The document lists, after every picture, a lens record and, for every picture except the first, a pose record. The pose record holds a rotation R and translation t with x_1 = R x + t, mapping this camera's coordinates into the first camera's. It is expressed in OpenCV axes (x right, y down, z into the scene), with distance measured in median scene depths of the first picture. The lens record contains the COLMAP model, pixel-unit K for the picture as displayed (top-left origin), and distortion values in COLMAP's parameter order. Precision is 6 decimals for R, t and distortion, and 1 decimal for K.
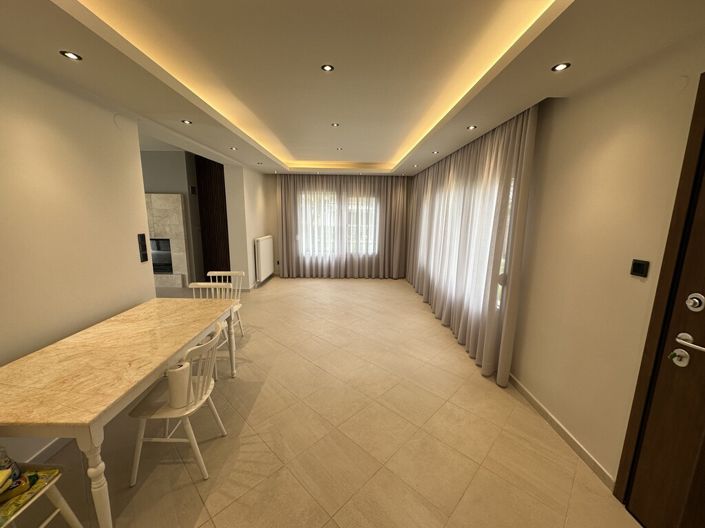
lens RADIAL K [[281.7, 0, 352.5], [0, 281.7, 264.0], [0, 0, 1]] dist [-0.000331, -0.000019]
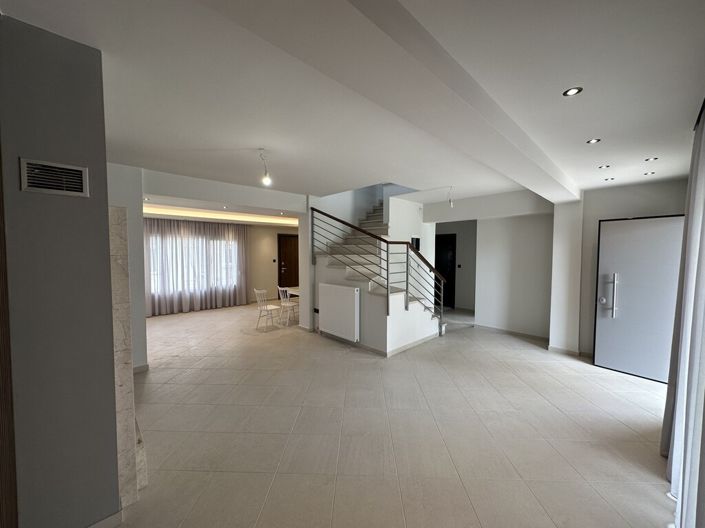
lens RADIAL K [[281.7, 0, 352.5], [0, 281.7, 264.0], [0, 0, 1]] dist [-0.000331, -0.000019]
pose [[-0.690195, -0.044791, 0.722236, -2.480450], [0.123572, 0.976126, 0.178626, -0.432871], [-0.712995, 0.212535, -0.668182, 2.129388]]
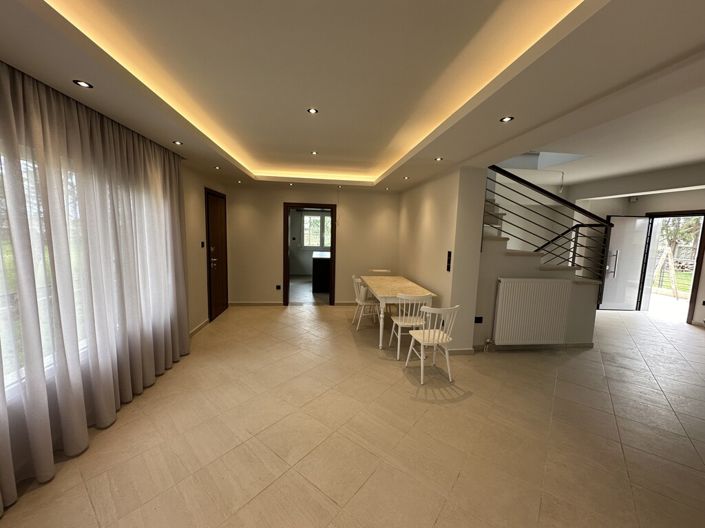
lens RADIAL K [[277.3, 0, 354.2], [0, 277.3, 259.6], [0, 0, 1]] dist [0.000218, 0.000026]
pose [[-0.993328, -0.027190, -0.112073, -0.124675], [-0.058445, 0.956457, 0.285961, -0.415073], [0.099417, 0.290603, -0.951665, 2.190677]]
